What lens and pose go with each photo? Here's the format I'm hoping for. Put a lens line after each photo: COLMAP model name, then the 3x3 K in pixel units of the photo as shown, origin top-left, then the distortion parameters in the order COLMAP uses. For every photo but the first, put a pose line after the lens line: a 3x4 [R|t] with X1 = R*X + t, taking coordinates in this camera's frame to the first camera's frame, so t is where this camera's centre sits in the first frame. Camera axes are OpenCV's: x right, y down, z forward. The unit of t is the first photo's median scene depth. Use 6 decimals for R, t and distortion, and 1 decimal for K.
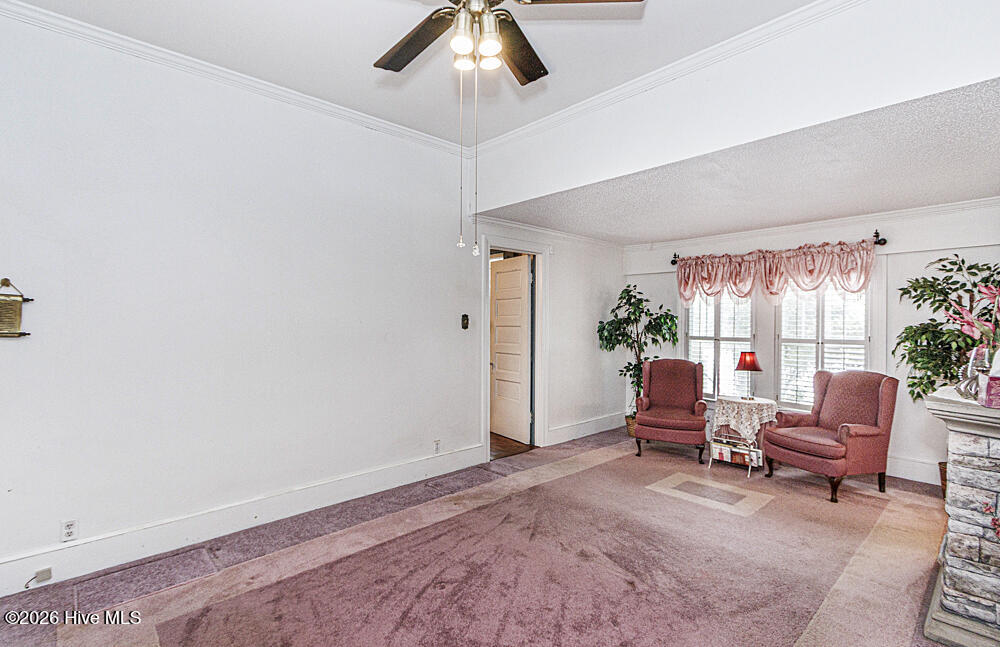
lens RADIAL K [[457.4, 0, 491.9], [0, 457.4, 324.4], [0, 0, 1]] dist [-0.000121, -0.000392]
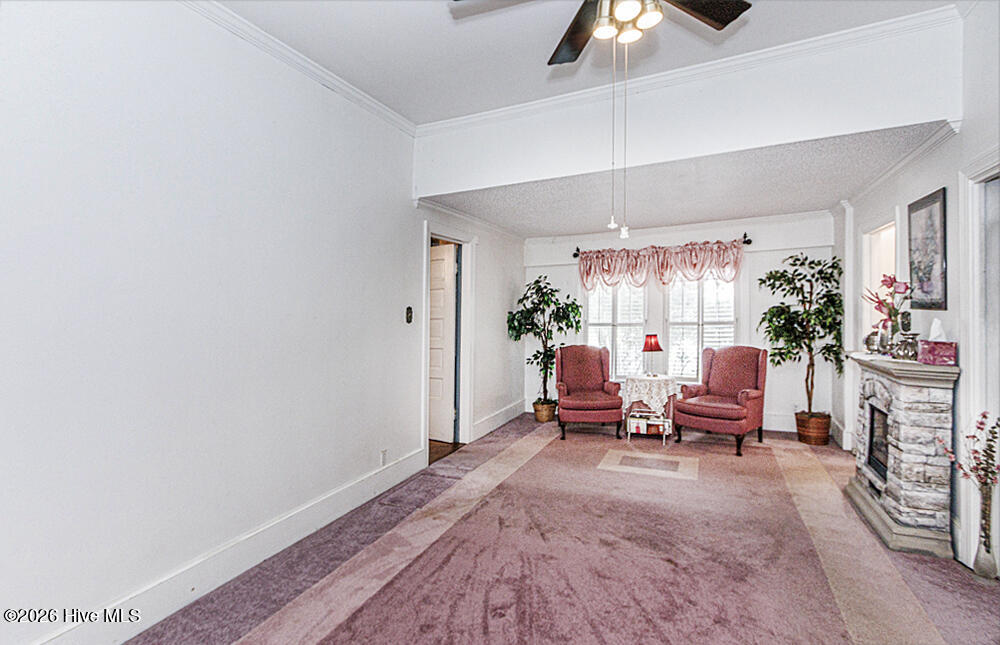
lens RADIAL K [[457.4, 0, 482.3], [0, 457.4, 306.4], [0, 0, 1]] dist [-0.000121, -0.000392]
pose [[0.926611, -0.020252, 0.375476, -0.296753], [0.029572, 0.999381, -0.019077, -0.001303], [-0.374857, 0.028781, 0.926636, 0.117024]]
